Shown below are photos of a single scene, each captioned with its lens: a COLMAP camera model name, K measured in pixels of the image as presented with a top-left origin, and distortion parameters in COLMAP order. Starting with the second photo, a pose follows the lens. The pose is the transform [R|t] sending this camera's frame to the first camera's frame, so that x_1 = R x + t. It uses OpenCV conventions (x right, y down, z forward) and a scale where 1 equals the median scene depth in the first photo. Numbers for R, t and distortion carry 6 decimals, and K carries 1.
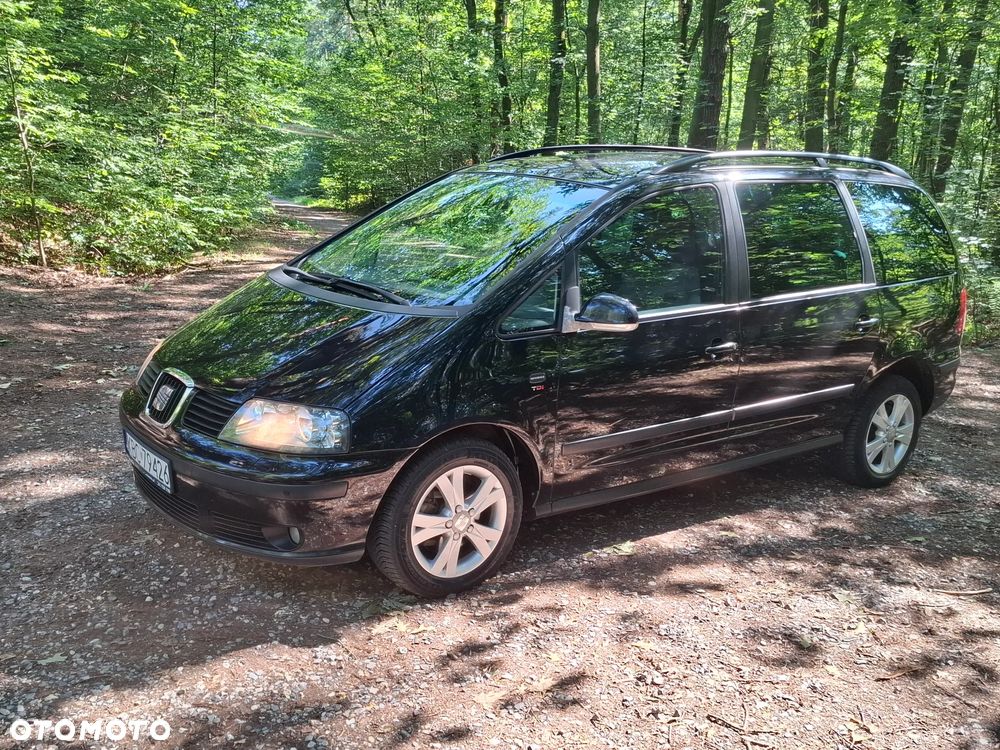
lens RADIAL K [[989.2, 0, 497.6], [0, 989.2, 377.1], [0, 0, 1]] dist [0.042523, 0.000000]
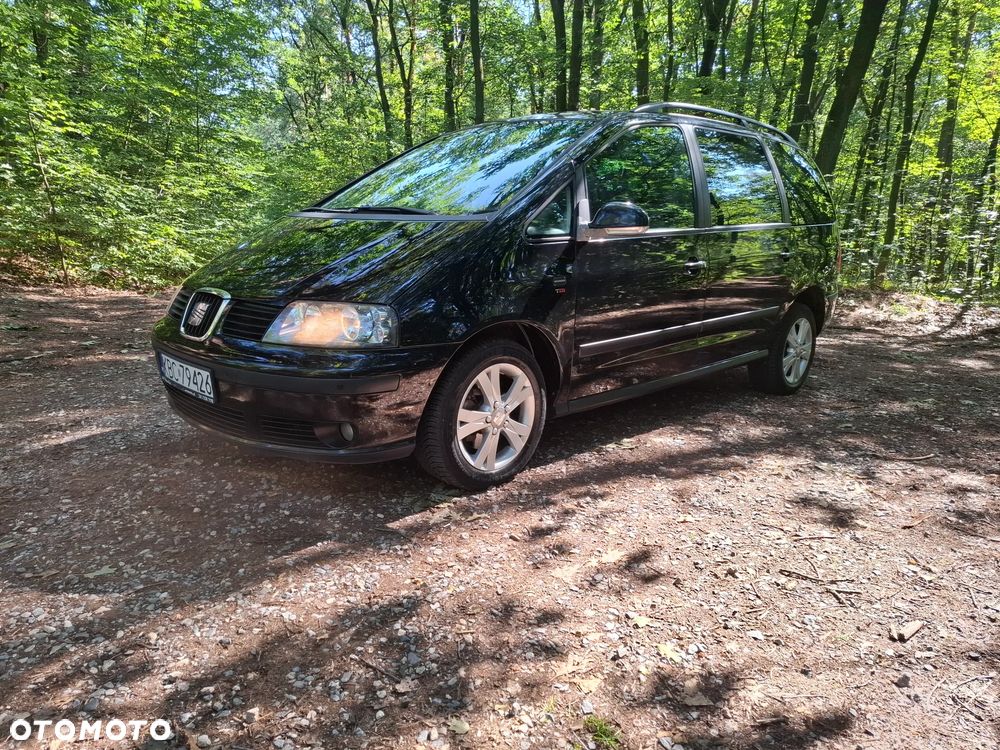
lens RADIAL K [[697.8, 0, 499.8], [0, 697.8, 377.5], [0, 0, 1]] dist [0.033992, -0.027221]
pose [[0.991565, -0.051458, 0.118954, -0.125821], [0.051223, 0.998675, 0.005034, 0.102756], [-0.119055, 0.001101, 0.992887, 0.263600]]
